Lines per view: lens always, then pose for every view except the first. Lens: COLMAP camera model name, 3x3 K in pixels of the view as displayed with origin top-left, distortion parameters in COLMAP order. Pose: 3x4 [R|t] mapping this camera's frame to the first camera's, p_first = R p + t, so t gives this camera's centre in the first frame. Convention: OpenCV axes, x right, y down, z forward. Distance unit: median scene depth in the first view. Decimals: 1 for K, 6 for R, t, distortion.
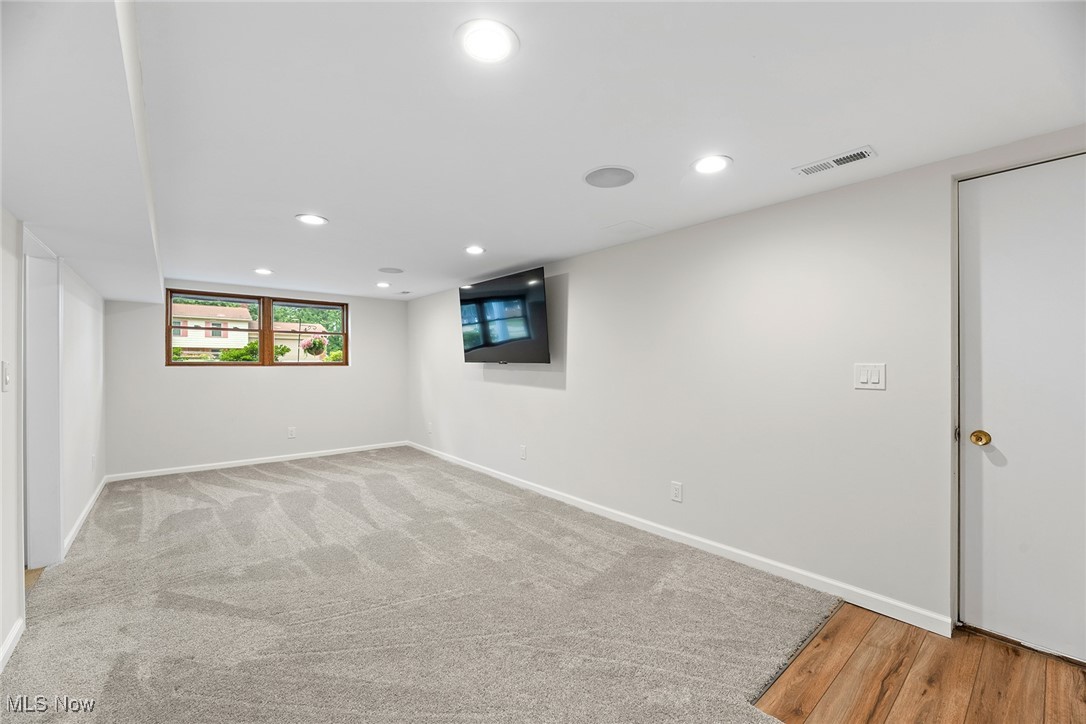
lens RADIAL K [[441.9, 0, 540.9], [0, 441.9, 365.6], [0, 0, 1]] dist [-0.003877, -0.000852]
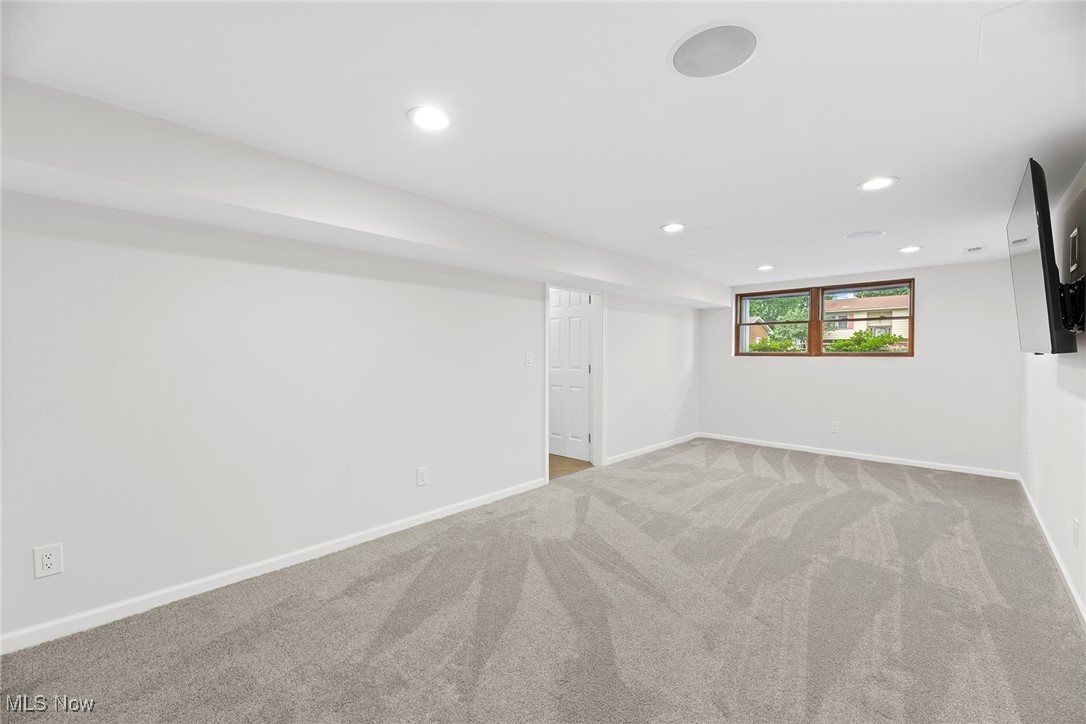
lens RADIAL K [[441.9, 0, 540.9], [0, 441.9, 365.6], [0, 0, 1]] dist [-0.003877, -0.000852]
pose [[0.096170, 0.025723, -0.995032, 0.381440], [-0.005522, 0.999664, 0.025309, -0.000575], [0.995350, 0.003061, 0.096280, 0.347041]]
